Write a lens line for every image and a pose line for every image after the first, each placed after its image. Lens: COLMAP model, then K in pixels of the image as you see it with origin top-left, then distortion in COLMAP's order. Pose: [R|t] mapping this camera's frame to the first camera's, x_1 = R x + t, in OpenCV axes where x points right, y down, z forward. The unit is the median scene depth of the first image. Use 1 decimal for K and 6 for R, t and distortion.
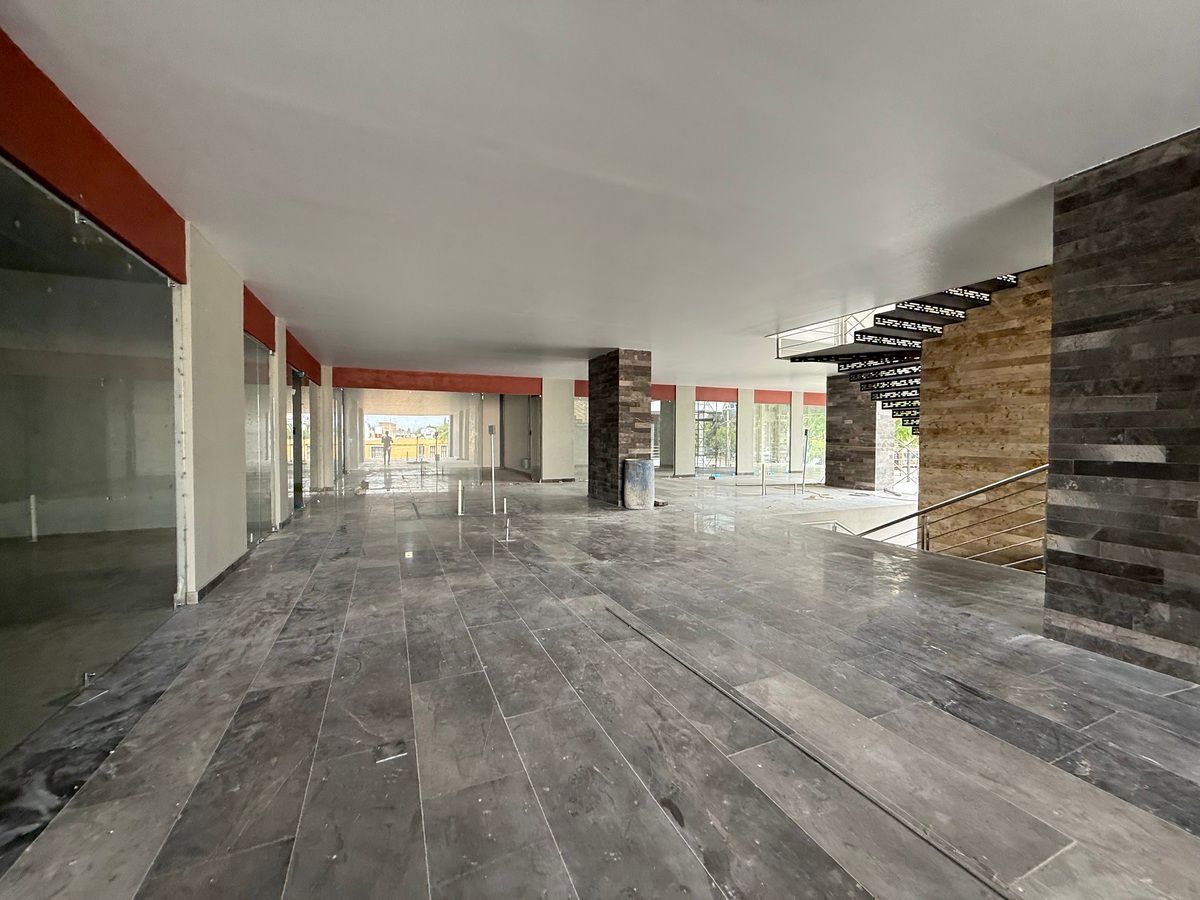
lens RADIAL K [[480.7, 0, 600.0], [0, 480.7, 450.0], [0, 0, 1]] dist [-0.010746, 0.000070]
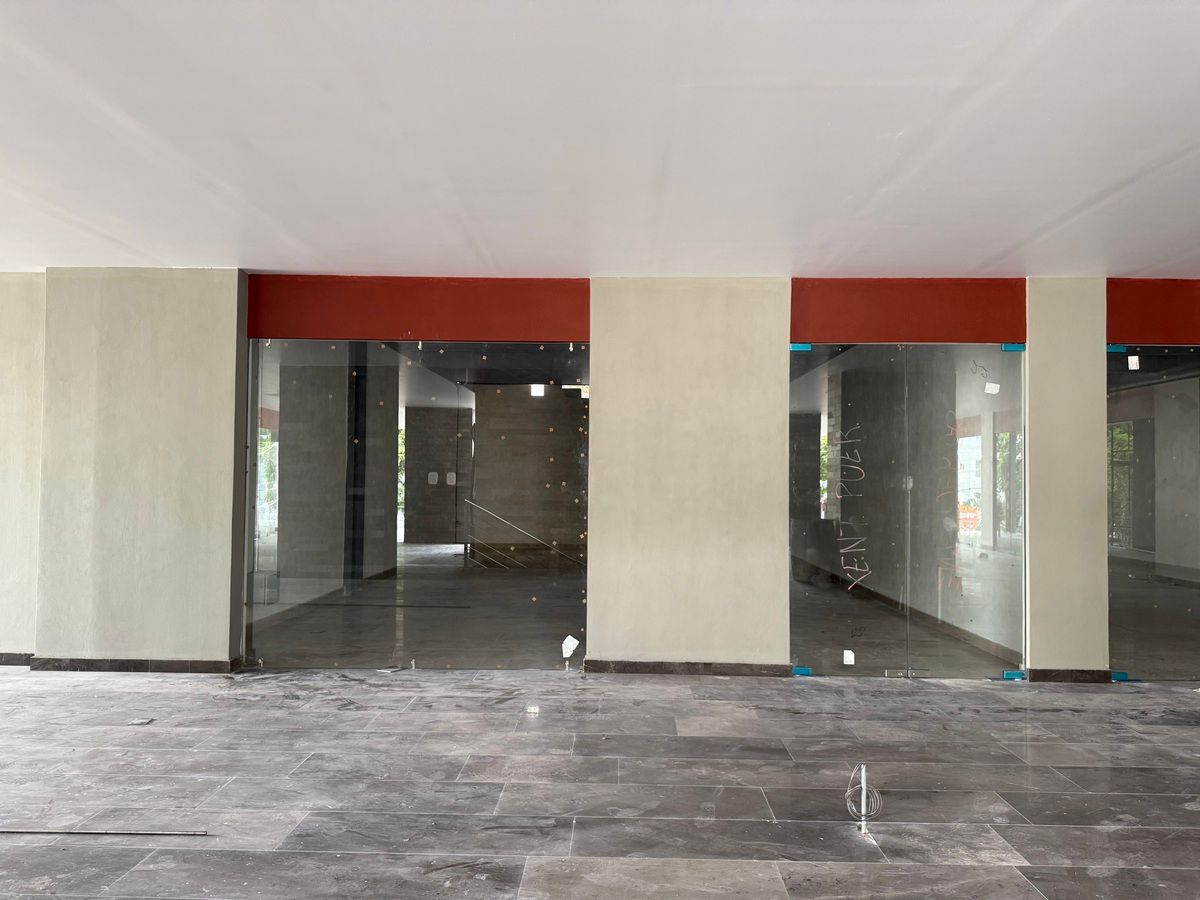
lens RADIAL K [[853.9, 0, 597.7], [0, 853.9, 453.5], [0, 0, 1]] dist [-0.000946, -0.004620]
pose [[-0.431766, -0.025294, -0.901631, 0.702155], [-0.031753, 0.999413, -0.012832, -0.091843], [0.901427, 0.023089, -0.432316, 1.831029]]
